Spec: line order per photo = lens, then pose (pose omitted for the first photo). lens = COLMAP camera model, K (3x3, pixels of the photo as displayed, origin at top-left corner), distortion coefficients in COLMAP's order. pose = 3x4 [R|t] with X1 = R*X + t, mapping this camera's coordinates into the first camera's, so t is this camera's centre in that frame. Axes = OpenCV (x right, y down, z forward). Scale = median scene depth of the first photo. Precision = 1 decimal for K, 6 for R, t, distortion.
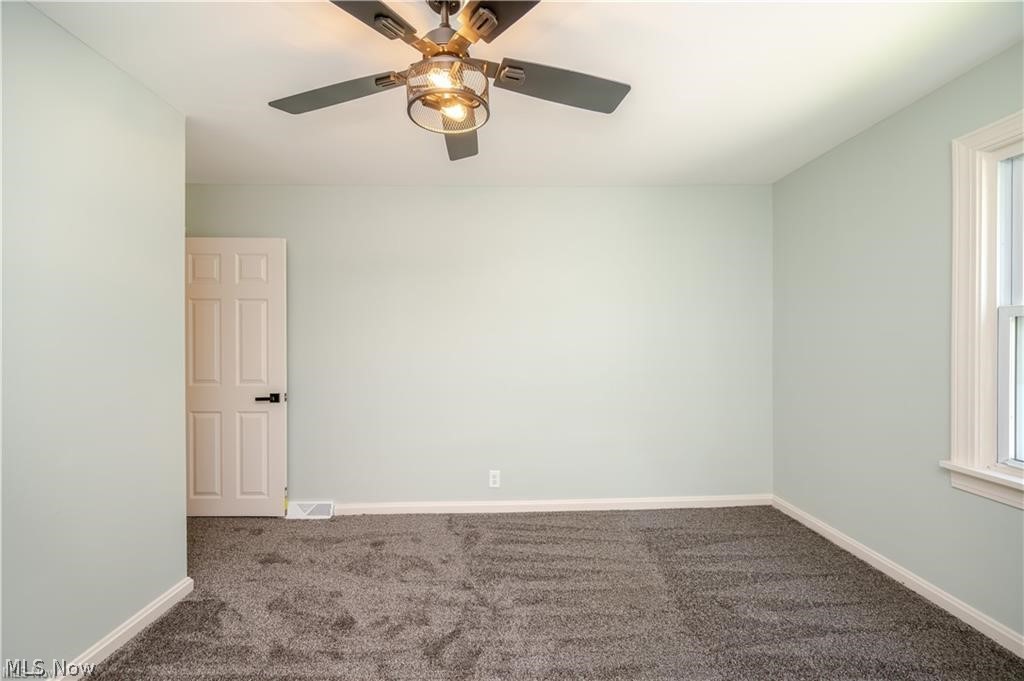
lens RADIAL K [[411.8, 0, 512.0], [0, 411.8, 340.5], [0, 0, 1]] dist [-0.001797, -0.000382]
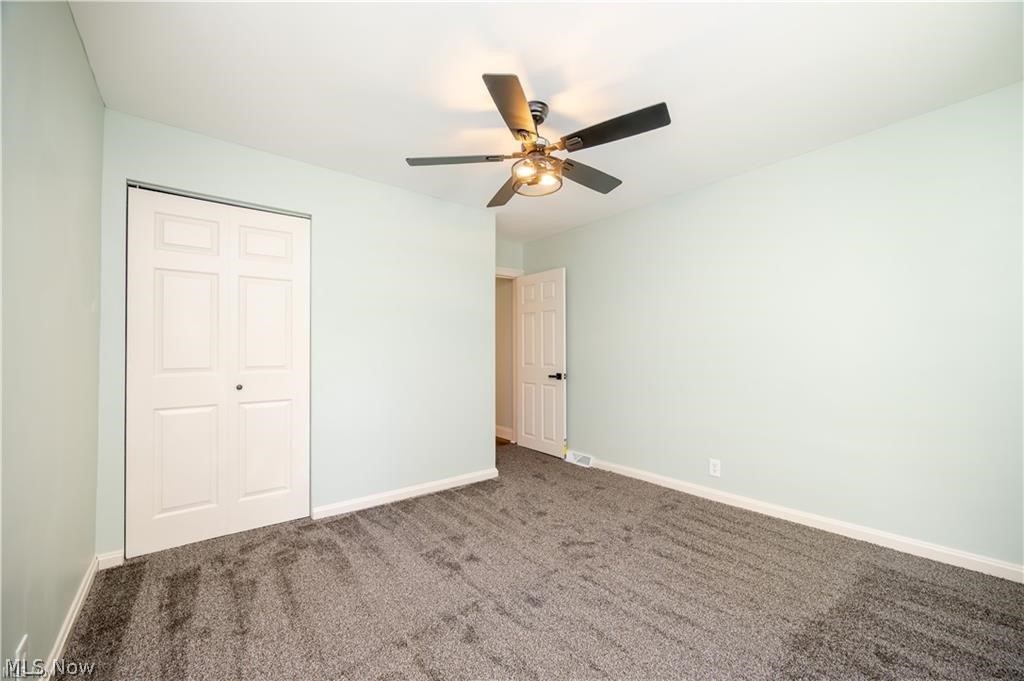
lens RADIAL K [[411.8, 0, 512.0], [0, 411.8, 340.5], [0, 0, 1]] dist [-0.001797, -0.000382]
pose [[0.602064, -0.019579, -0.798208, 0.516688], [0.006010, 0.999782, -0.019990, 0.041026], [0.798426, 0.007238, 0.602050, -0.021099]]
